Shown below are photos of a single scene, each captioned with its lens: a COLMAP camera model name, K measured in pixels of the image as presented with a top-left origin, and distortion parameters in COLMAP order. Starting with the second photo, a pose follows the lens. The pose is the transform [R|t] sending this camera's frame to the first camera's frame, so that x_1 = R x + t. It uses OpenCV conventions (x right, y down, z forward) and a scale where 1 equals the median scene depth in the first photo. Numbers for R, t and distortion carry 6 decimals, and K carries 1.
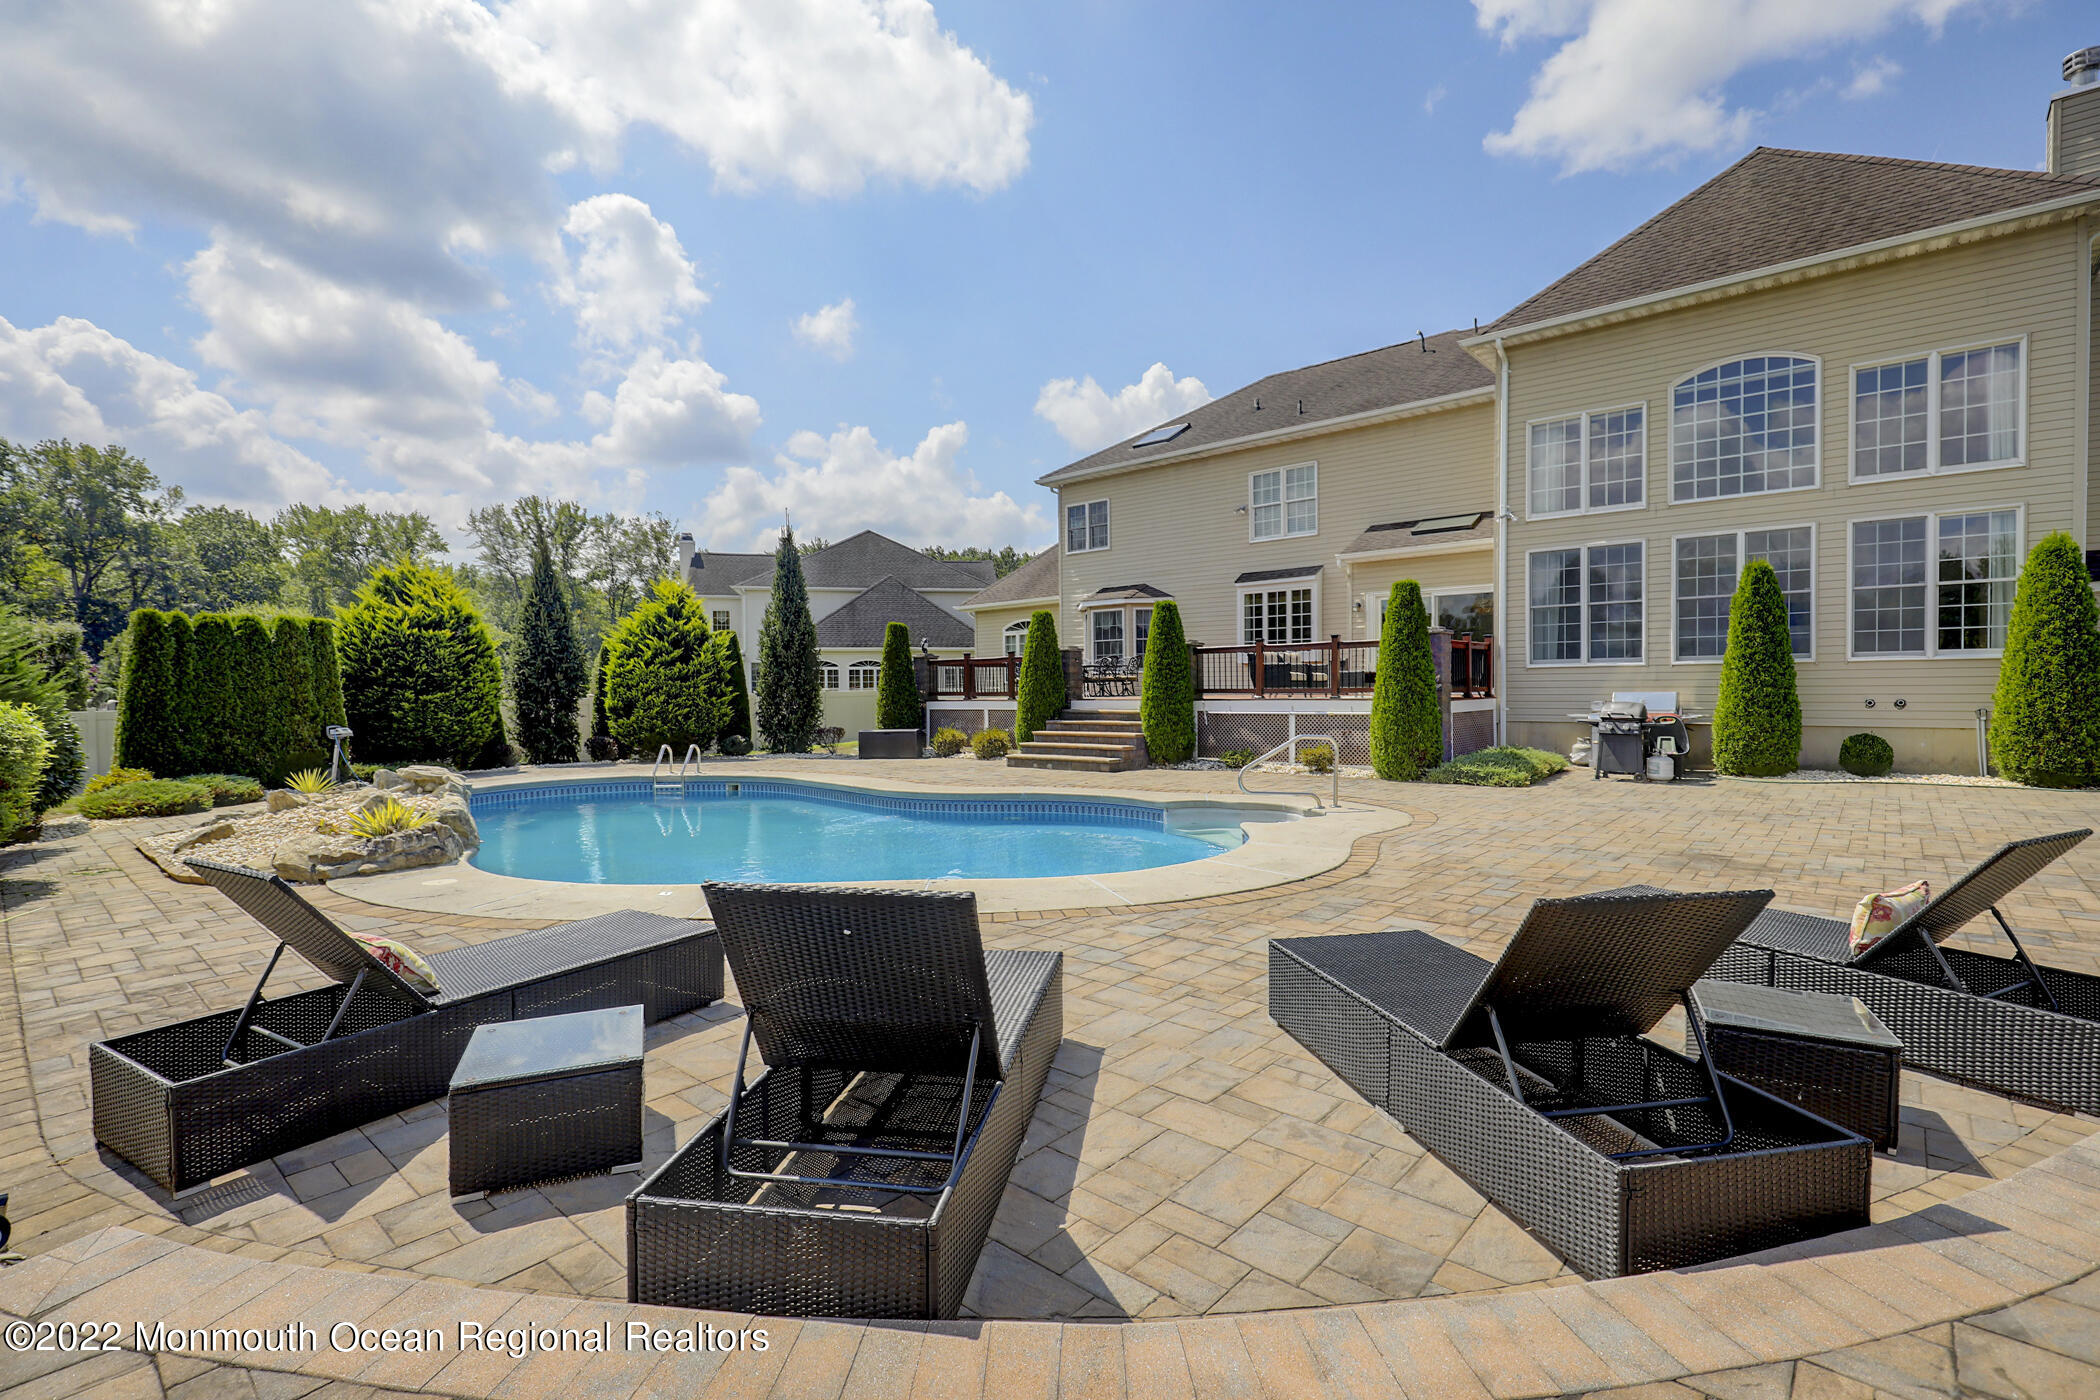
lens RADIAL K [[954.9, 0, 1051.4], [0, 954.9, 704.1], [0, 0, 1]] dist [-0.008200, -0.000143]
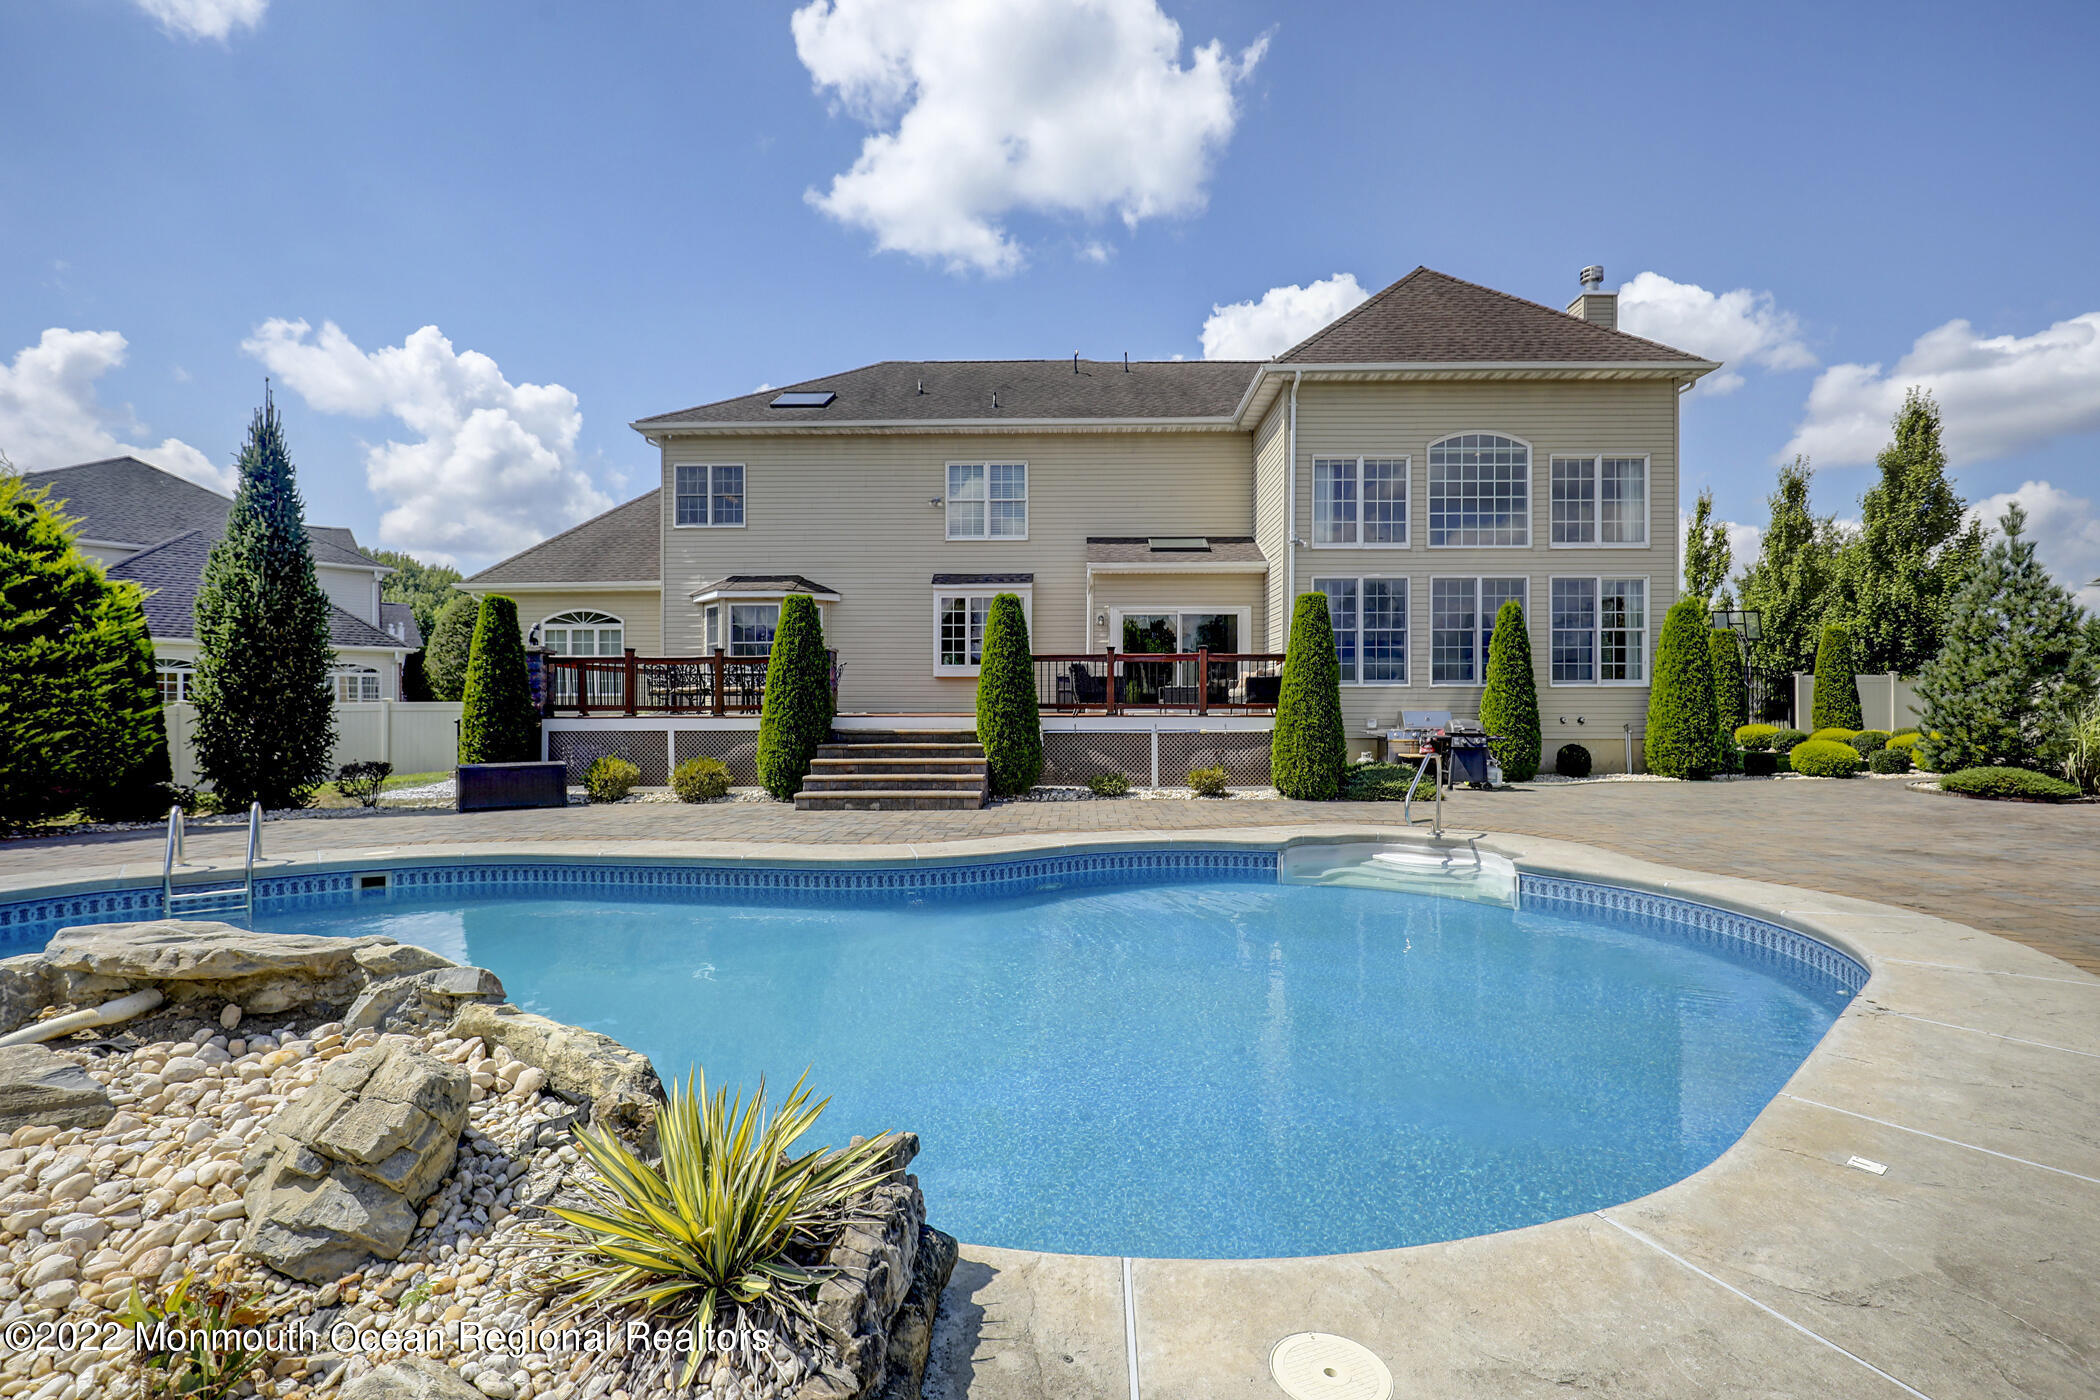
lens RADIAL K [[954.9, 0, 1050.3], [0, 954.9, 712.4], [0, 0, 1]] dist [-0.008200, -0.000143]
pose [[0.764214, 0.008319, 0.644909, -0.320734], [0.002647, 0.999868, -0.016034, 0.004441], [-0.644958, 0.013960, 0.764091, 0.303567]]
